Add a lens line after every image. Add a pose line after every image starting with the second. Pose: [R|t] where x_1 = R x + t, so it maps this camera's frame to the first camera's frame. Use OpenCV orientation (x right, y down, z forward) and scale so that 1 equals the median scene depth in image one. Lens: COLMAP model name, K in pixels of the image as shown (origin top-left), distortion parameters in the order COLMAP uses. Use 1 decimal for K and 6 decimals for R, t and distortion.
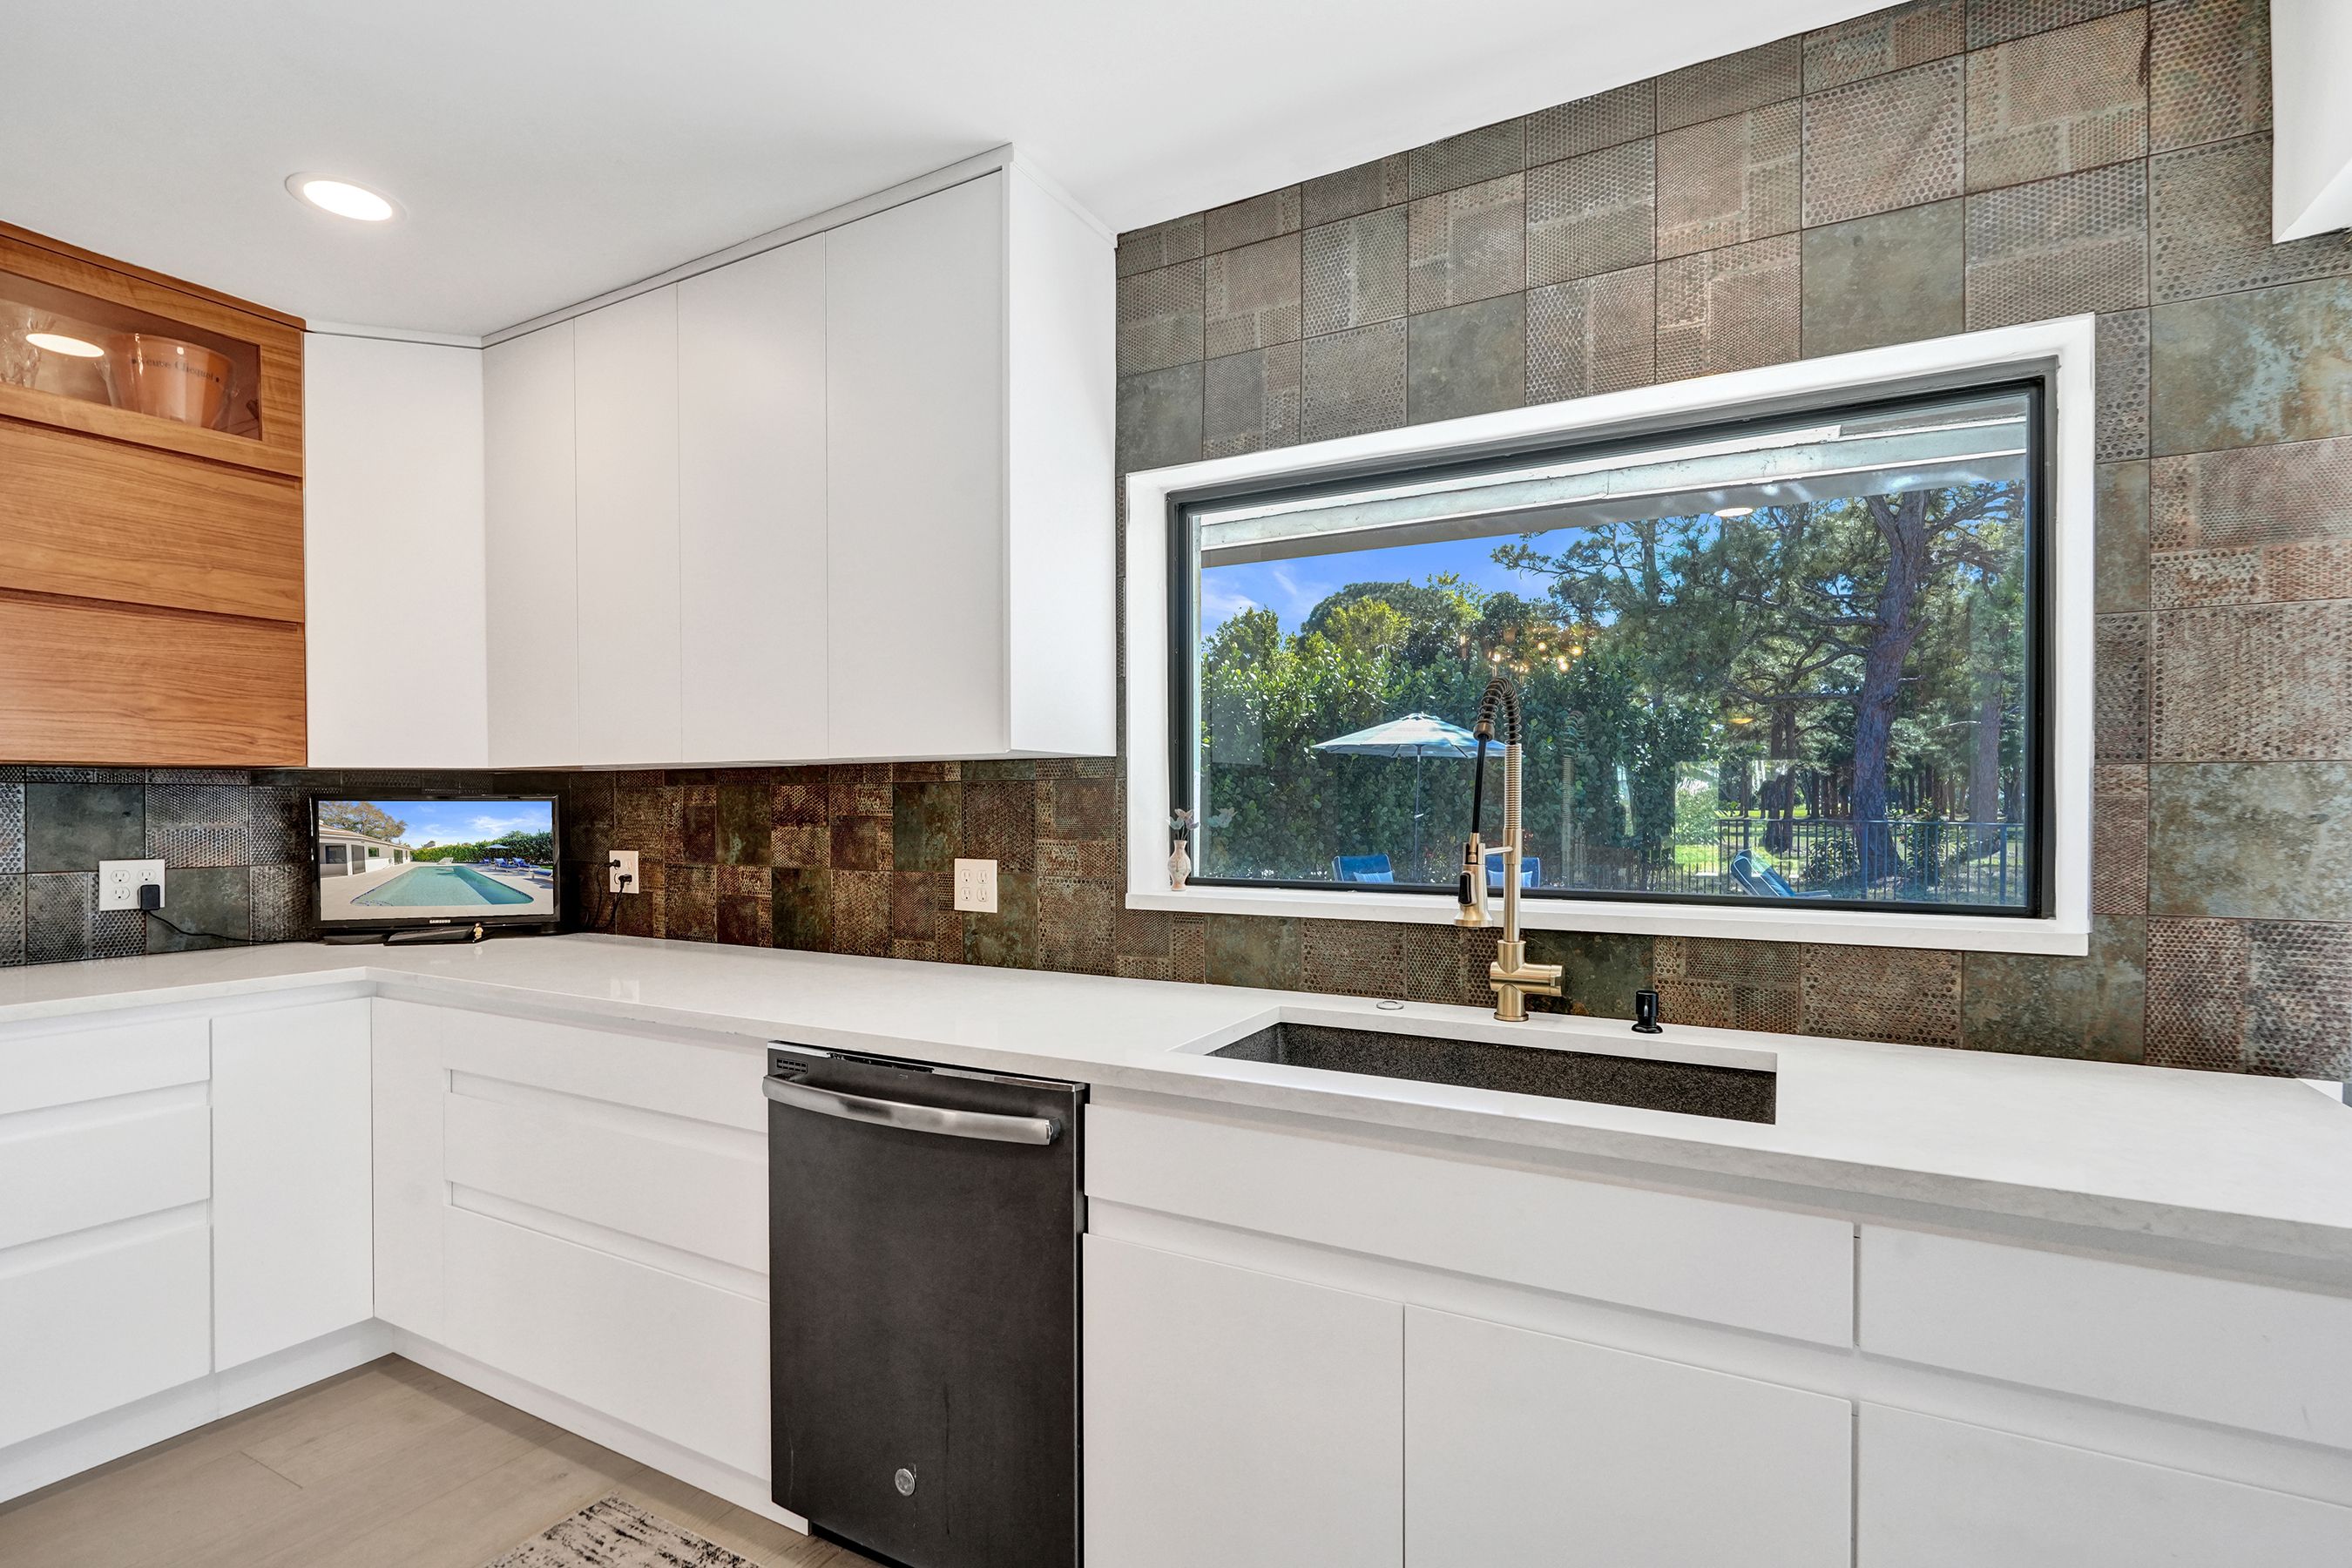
lens RADIAL K [[1118.4, 0, 1171.2], [0, 1118.4, 813.2], [0, 0, 1]] dist [-0.001870, -0.000158]
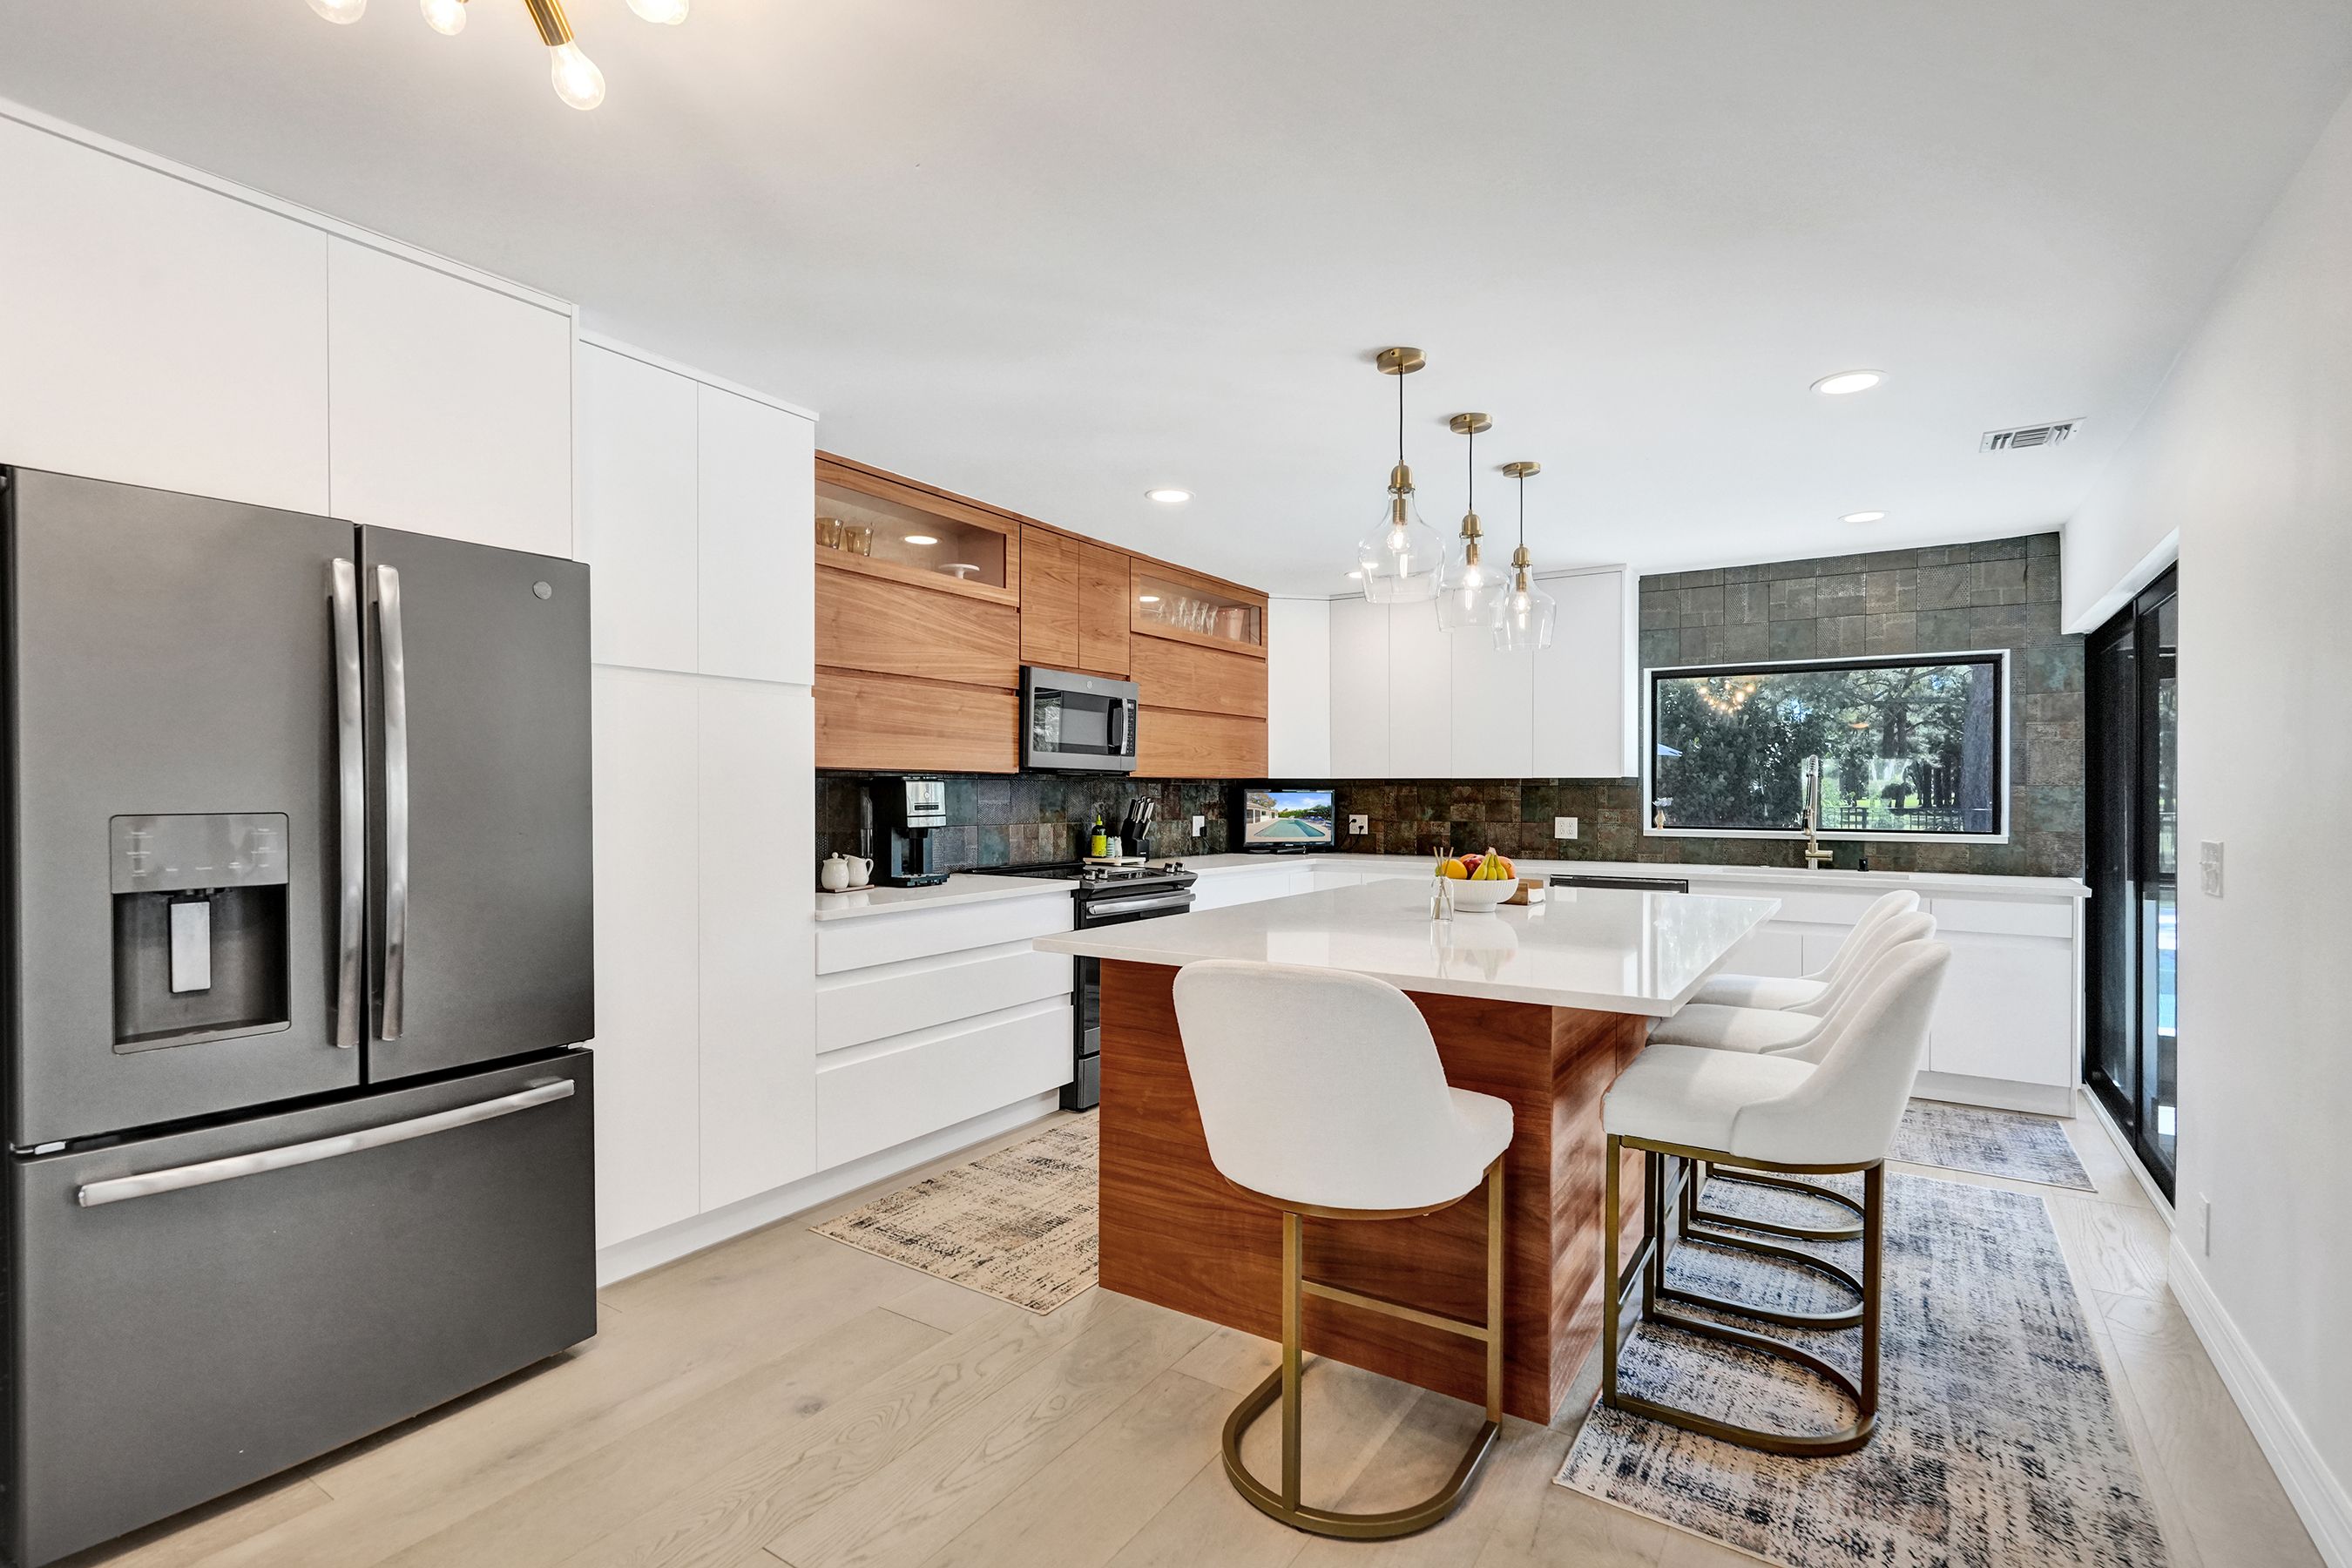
lens RADIAL K [[1092.6, 0, 1177.0], [0, 1092.6, 791.6], [0, 0, 1]] dist [-0.005376, 0.001407]
pose [[0.996808, 0.004653, -0.079706, -0.825639], [-0.005219, 0.999963, -0.006892, 0.005288], [0.079671, 0.007286, 0.996795, -1.449920]]
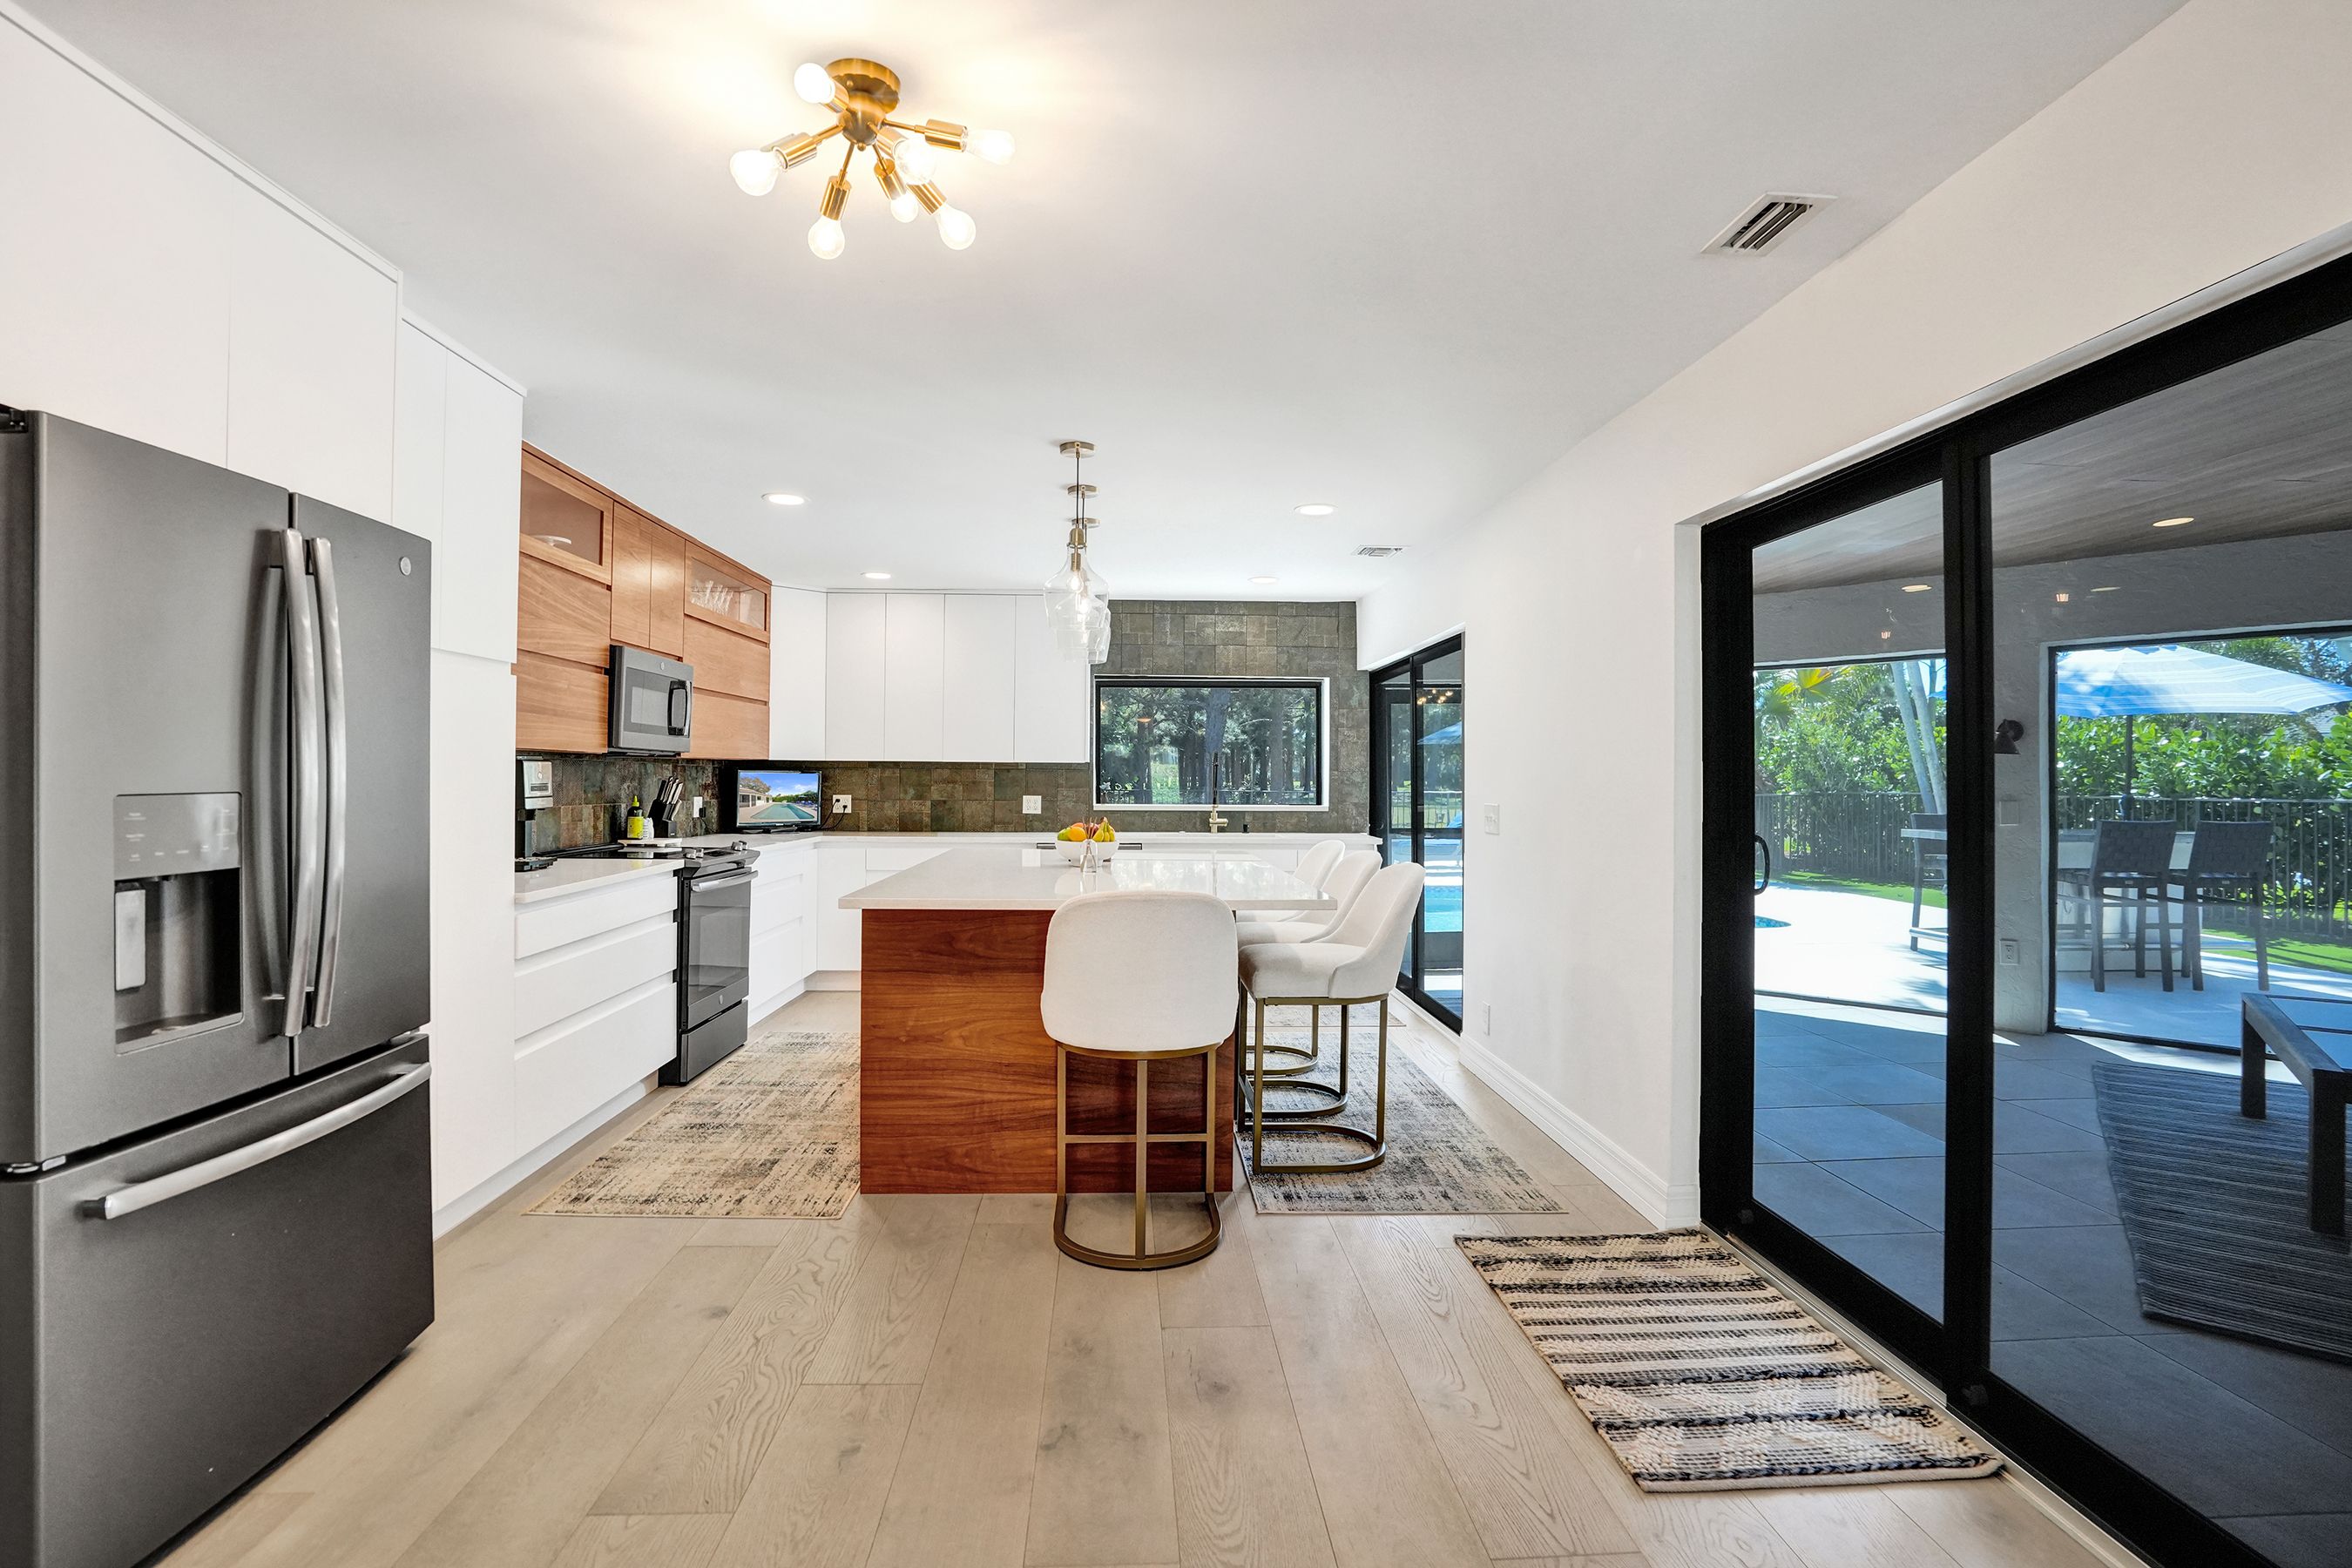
lens RADIAL K [[1137.9, 0, 1167.2], [0, 1137.9, 761.1], [0, 0, 1]] dist [-0.068256, 0.000476]
pose [[0.852886, 0.014525, 0.521895, -1.404210], [-0.004657, 0.999785, -0.020215, 0.008885], [-0.522076, 0.014811, 0.852770, -1.696920]]
